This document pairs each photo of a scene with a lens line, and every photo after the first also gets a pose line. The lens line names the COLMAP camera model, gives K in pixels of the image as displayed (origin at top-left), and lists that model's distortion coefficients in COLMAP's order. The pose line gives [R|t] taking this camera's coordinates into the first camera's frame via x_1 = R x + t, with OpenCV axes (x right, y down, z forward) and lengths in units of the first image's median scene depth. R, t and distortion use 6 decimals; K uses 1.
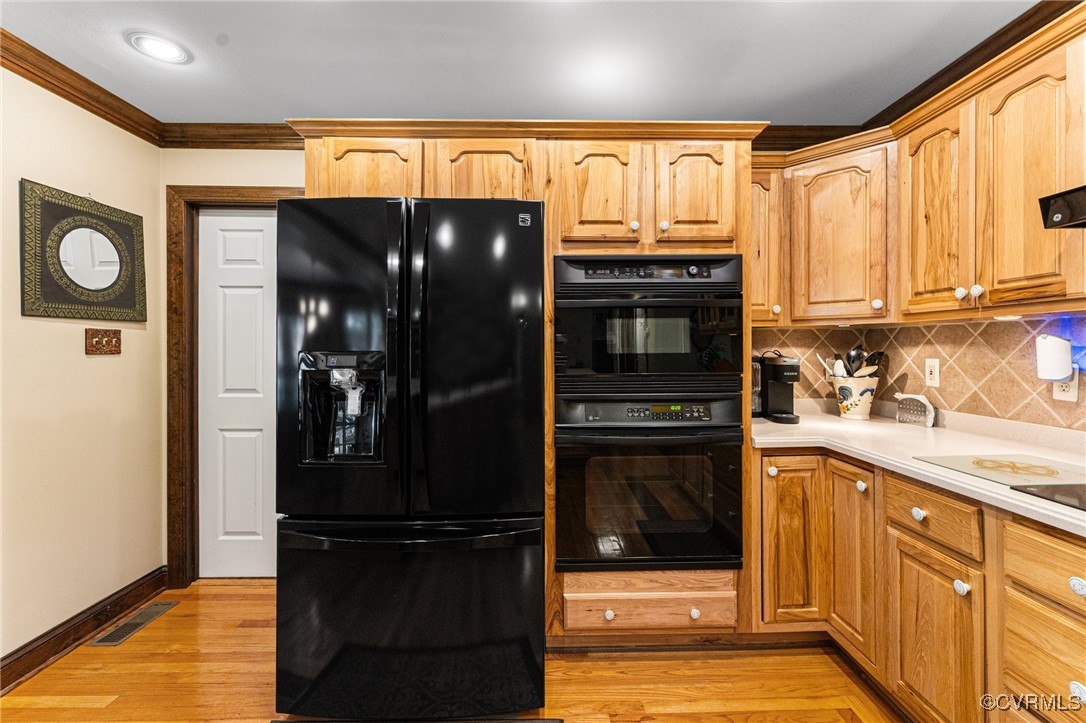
lens RADIAL K [[447.3, 0, 547.9], [0, 447.3, 351.1], [0, 0, 1]] dist [-0.000018, 0.000659]
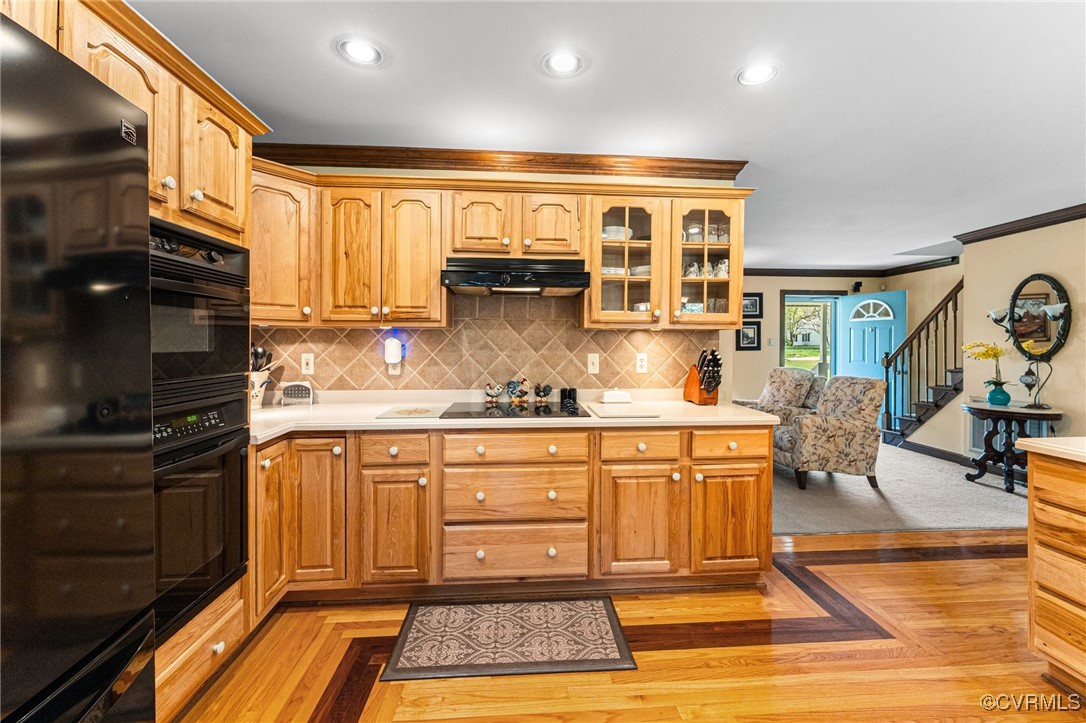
lens RADIAL K [[447.3, 0, 548.1], [0, 447.3, 350.6], [0, 0, 1]] dist [-0.000018, 0.000659]
pose [[-0.044740, -0.011733, 0.998930, -0.573275], [0.007093, 0.999902, 0.012062, -0.002776], [-0.998973, 0.007625, -0.044652, 0.391885]]
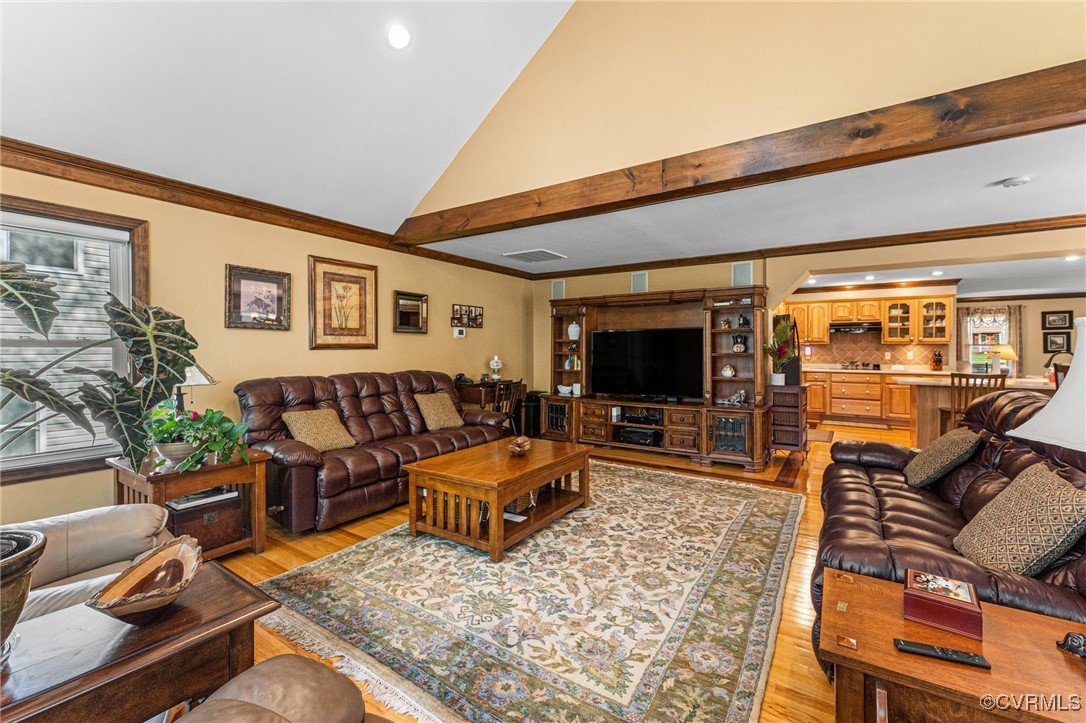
lens RADIAL K [[447.3, 0, 547.0], [0, 447.3, 346.0], [0, 0, 1]] dist [-0.000018, 0.000659]
pose [[0.579599, 0.006130, 0.814879, -4.539279], [0.005678, 0.999917, -0.011561, -0.002086], [-0.814882, 0.011328, 0.579516, 0.345103]]
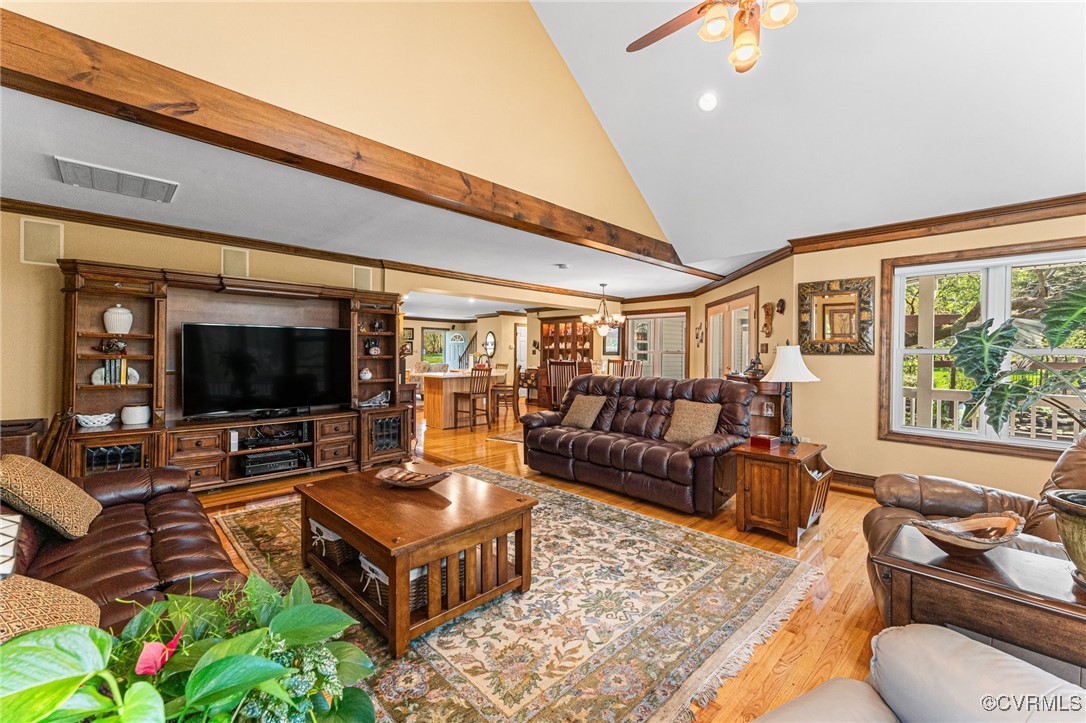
lens RADIAL K [[447.3, 0, 541.4], [0, 447.3, 352.7], [0, 0, 1]] dist [-0.000018, 0.000659]
pose [[-0.675295, -0.003744, 0.737538, -4.433150], [-0.002302, 0.999993, 0.002968, -0.015556], [-0.737544, 0.000307, -0.675299, 2.183158]]
